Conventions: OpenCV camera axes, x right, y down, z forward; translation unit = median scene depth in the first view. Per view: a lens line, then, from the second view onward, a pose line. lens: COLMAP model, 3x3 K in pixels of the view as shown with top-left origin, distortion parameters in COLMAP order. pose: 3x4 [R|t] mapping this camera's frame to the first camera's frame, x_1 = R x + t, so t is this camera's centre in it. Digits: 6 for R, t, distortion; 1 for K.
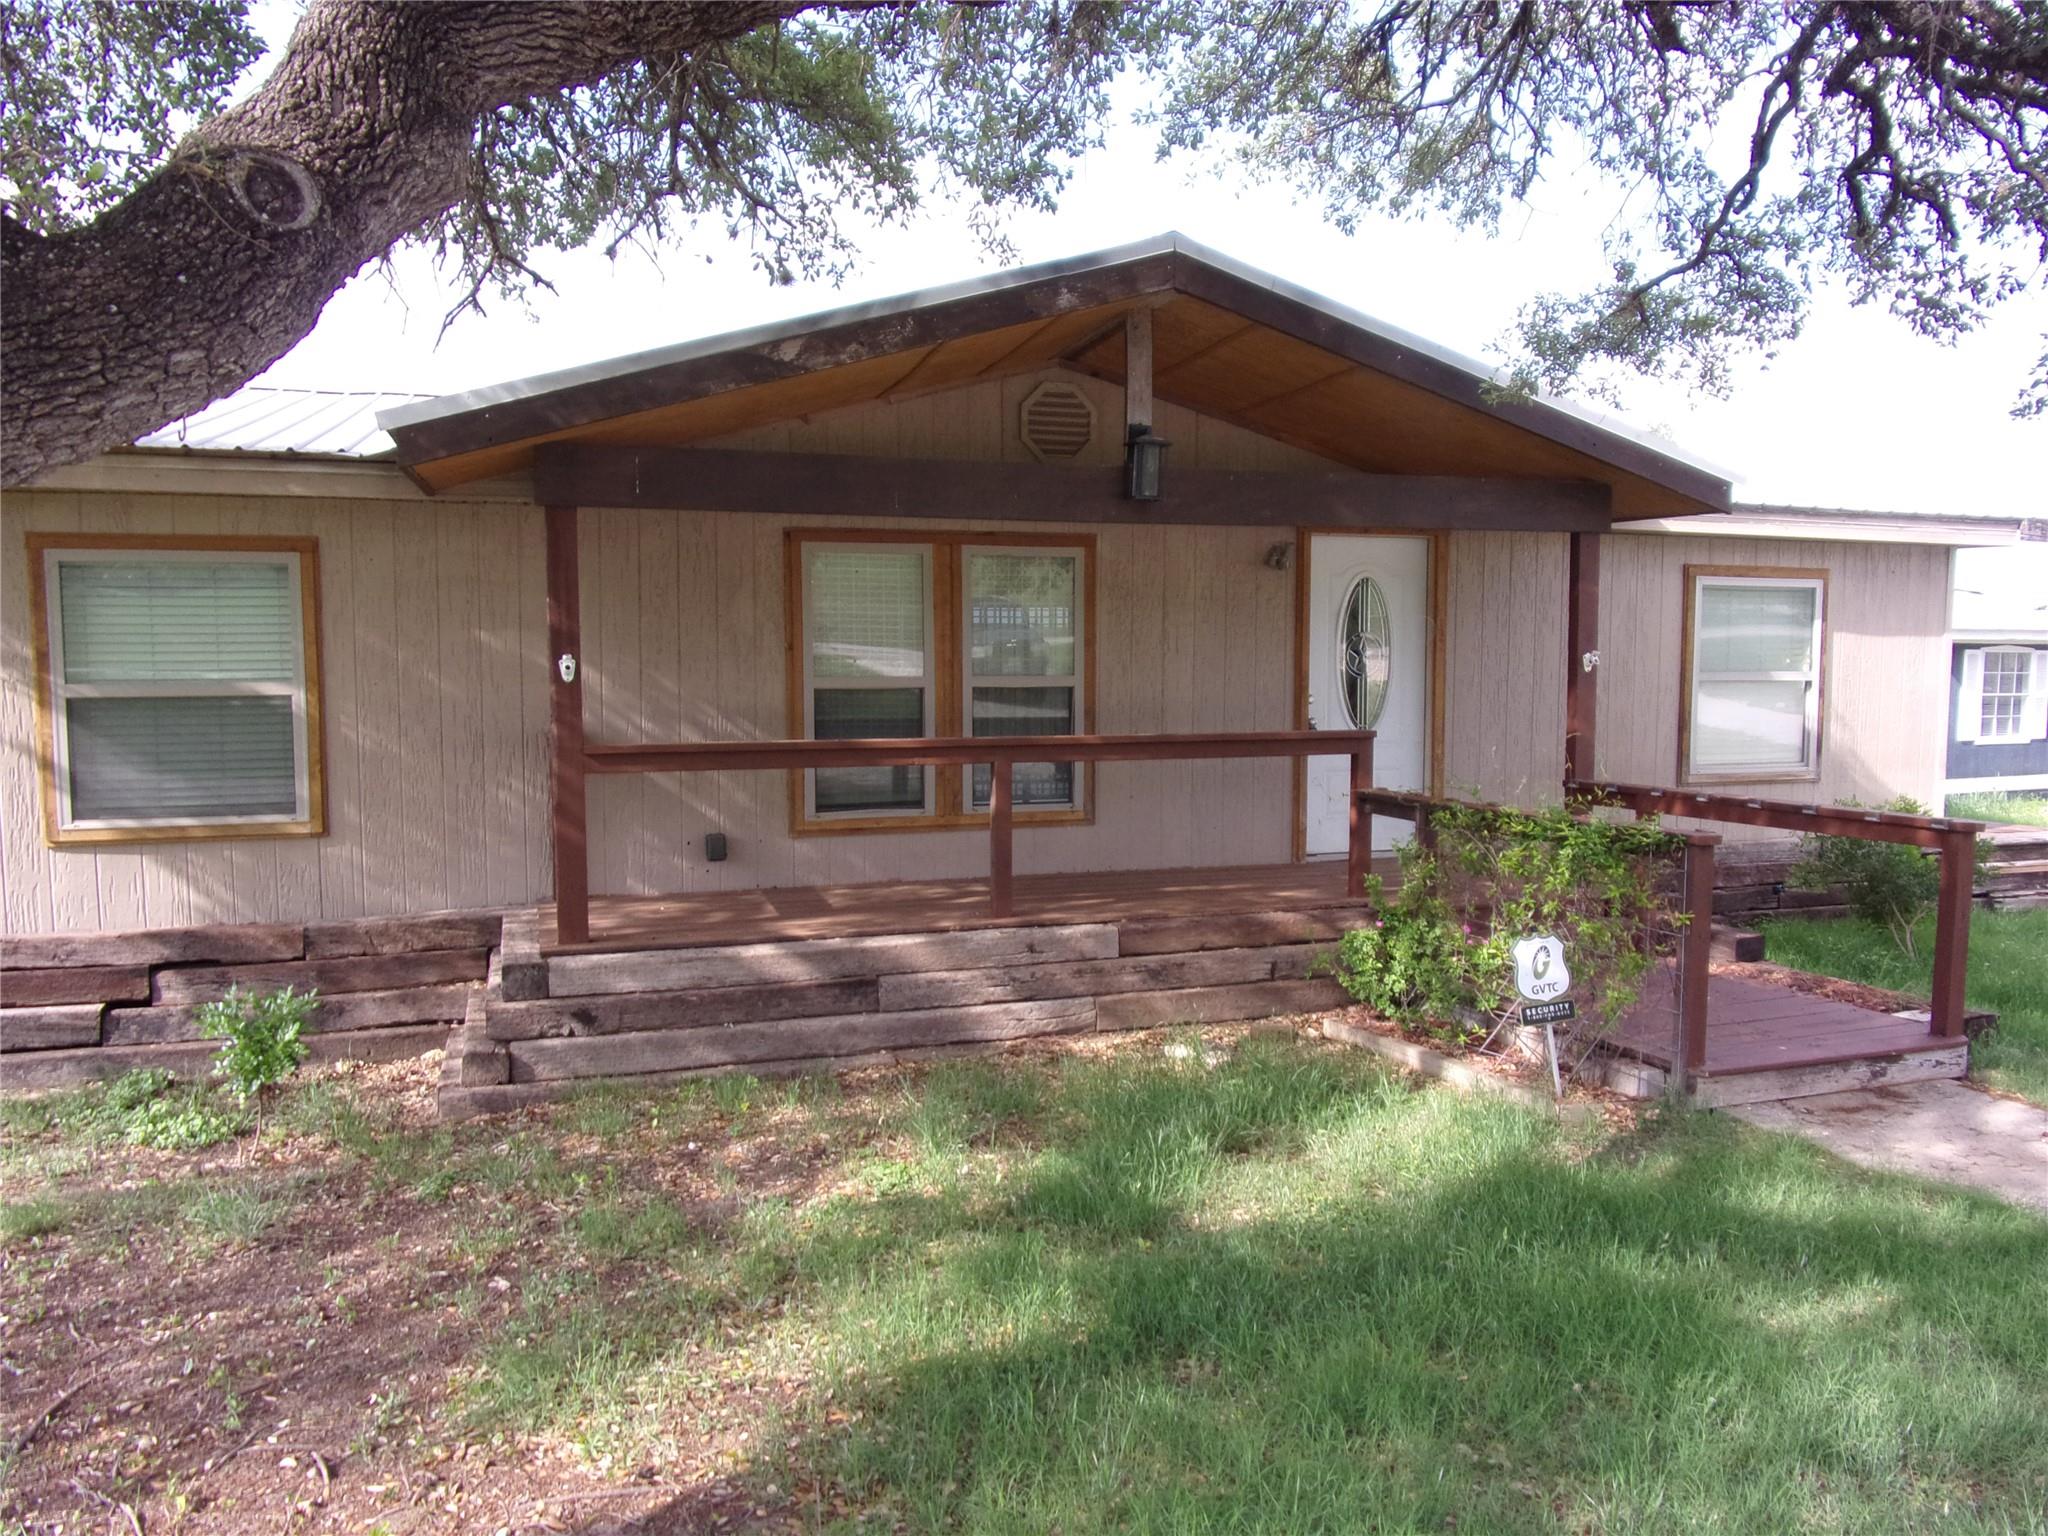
lens RADIAL K [[1514.1, 0, 1024.0], [0, 1514.1, 768.0], [0, 0, 1]] dist [-0.006130, 0.000633]
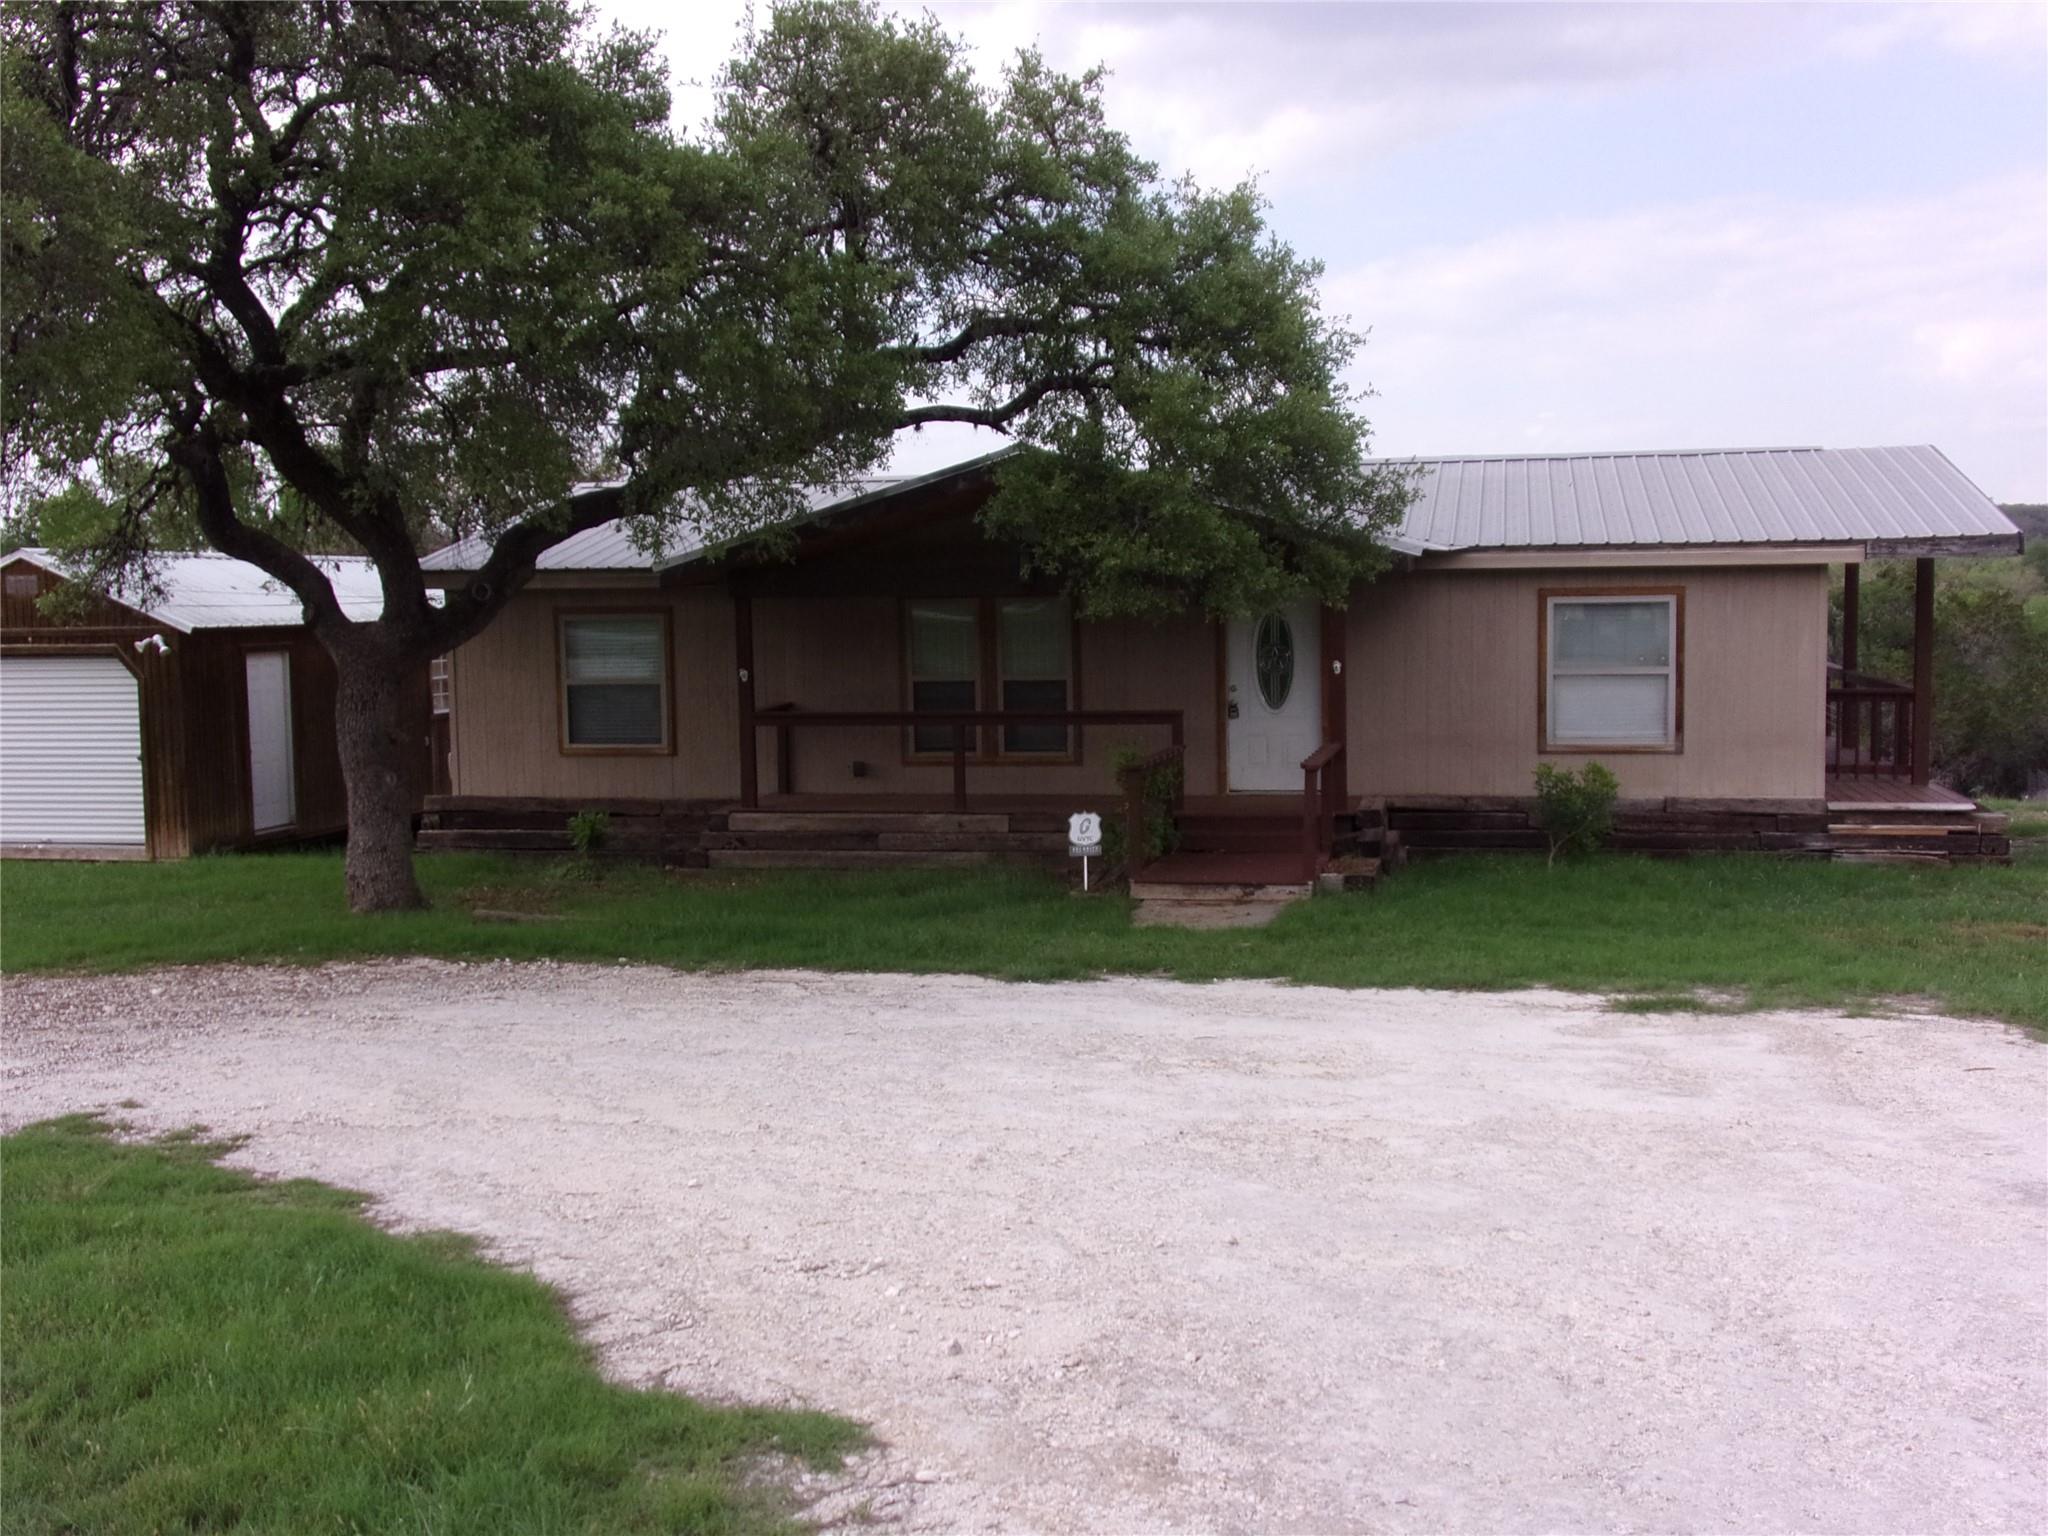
lens RADIAL K [[2098.3, 0, 1024.0], [0, 2098.3, 768.0], [0, 0, 1]] dist [-0.002167, 0.003194]
pose [[0.850851, 0.026431, -0.524743, 1.261385], [-0.023217, 0.999650, 0.012705, 0.014757], [0.524895, 0.001373, 0.851166, -1.009868]]
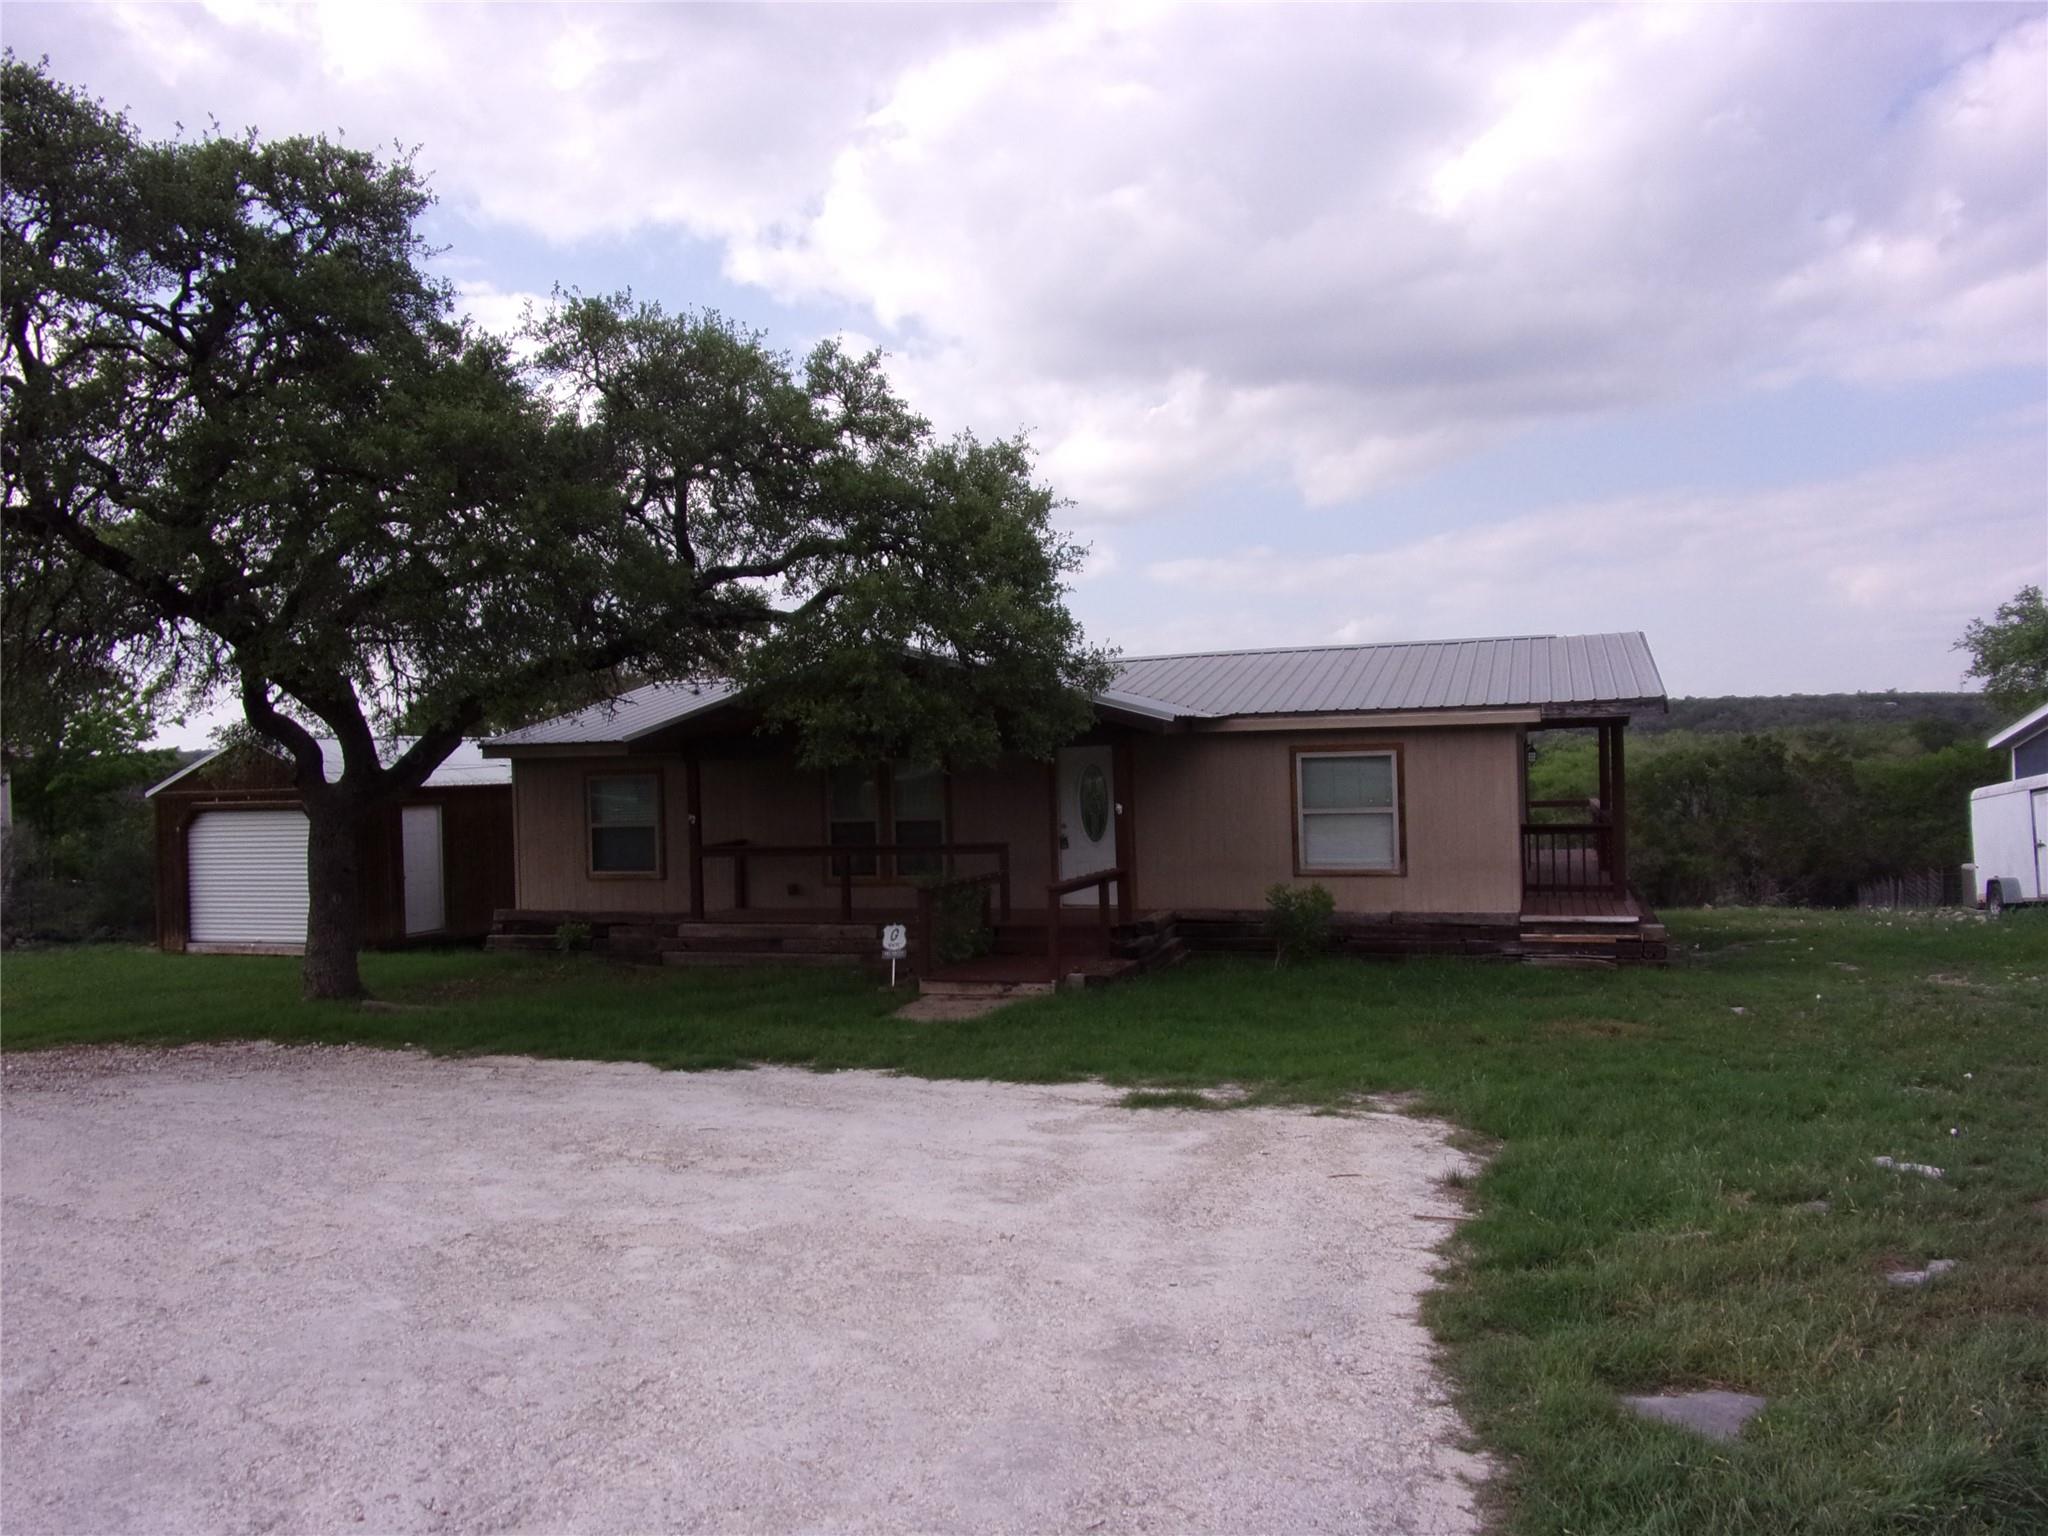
lens RADIAL K [[1453.4, 0, 1024.0], [0, 1453.4, 768.0], [0, 0, 1]] dist [-0.020656, -0.003969]
pose [[0.788277, -0.024890, -0.614817, 1.477514], [-0.019574, 0.997662, -0.065484, 0.003986], [0.615009, 0.063654, 0.785947, -0.574400]]
